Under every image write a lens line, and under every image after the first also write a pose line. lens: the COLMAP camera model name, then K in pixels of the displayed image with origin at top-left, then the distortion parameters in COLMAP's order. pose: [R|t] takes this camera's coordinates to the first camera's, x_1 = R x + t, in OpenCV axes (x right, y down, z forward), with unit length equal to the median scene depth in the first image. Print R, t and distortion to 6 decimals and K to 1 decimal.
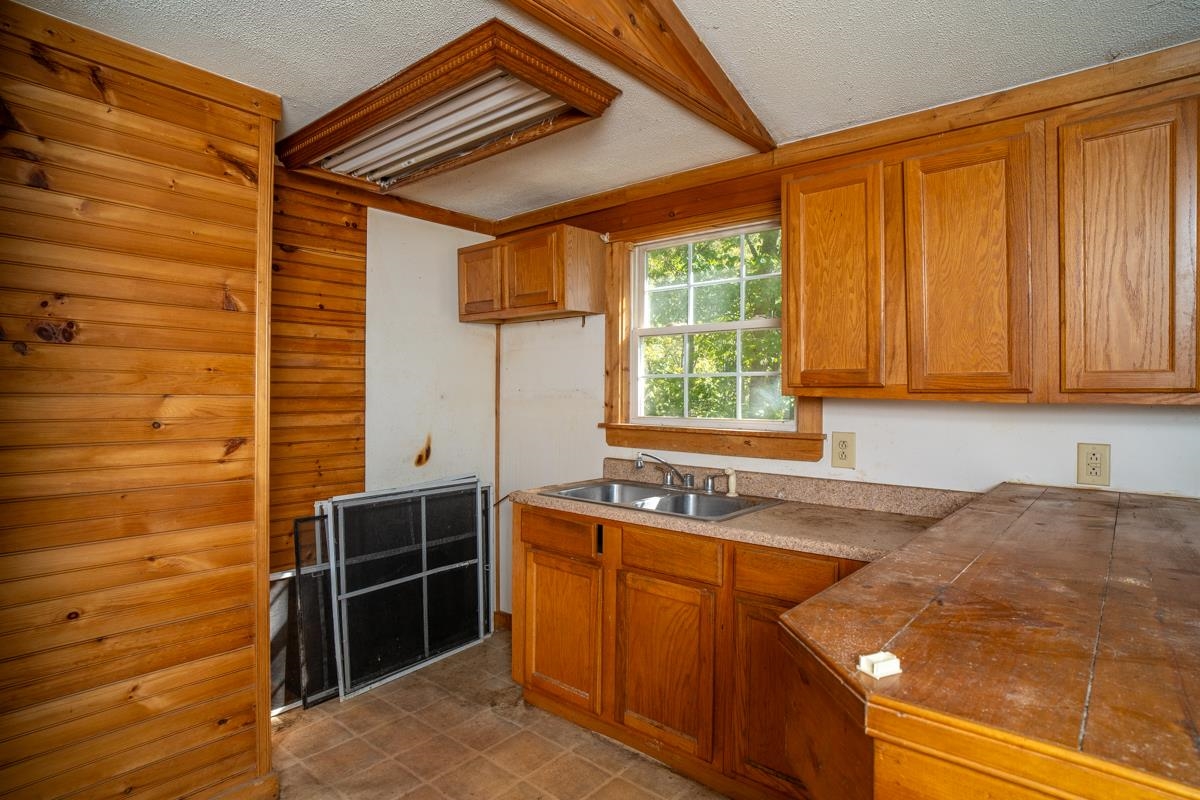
lens RADIAL K [[624.1, 0, 602.1], [0, 624.1, 409.1], [0, 0, 1]] dist [-0.064192, 0.024182]
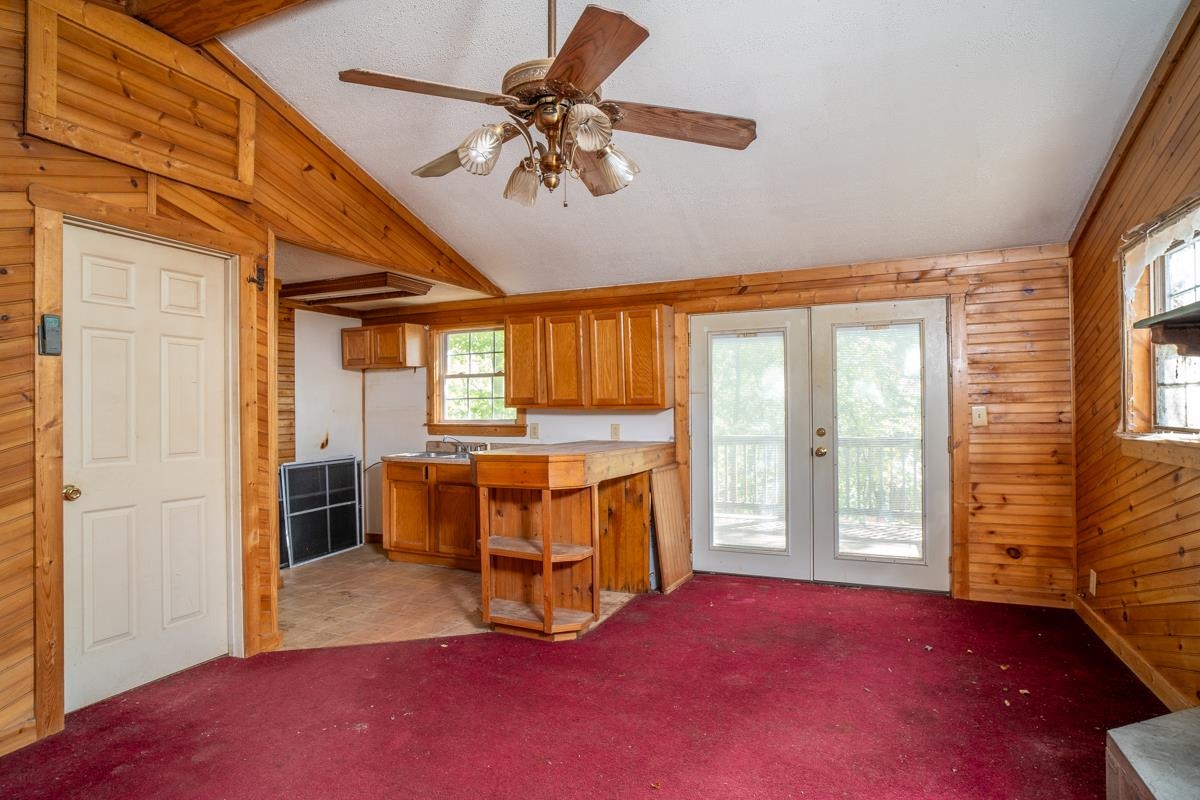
lens RADIAL K [[624.1, 0, 602.1], [0, 624.1, 409.1], [0, 0, 1]] dist [-0.064192, 0.024182]
pose [[0.958218, -0.010740, 0.285839, -0.026282], [0.018820, 0.999497, -0.025536, 0.037776], [-0.285421, 0.029848, 0.957937, -1.029400]]
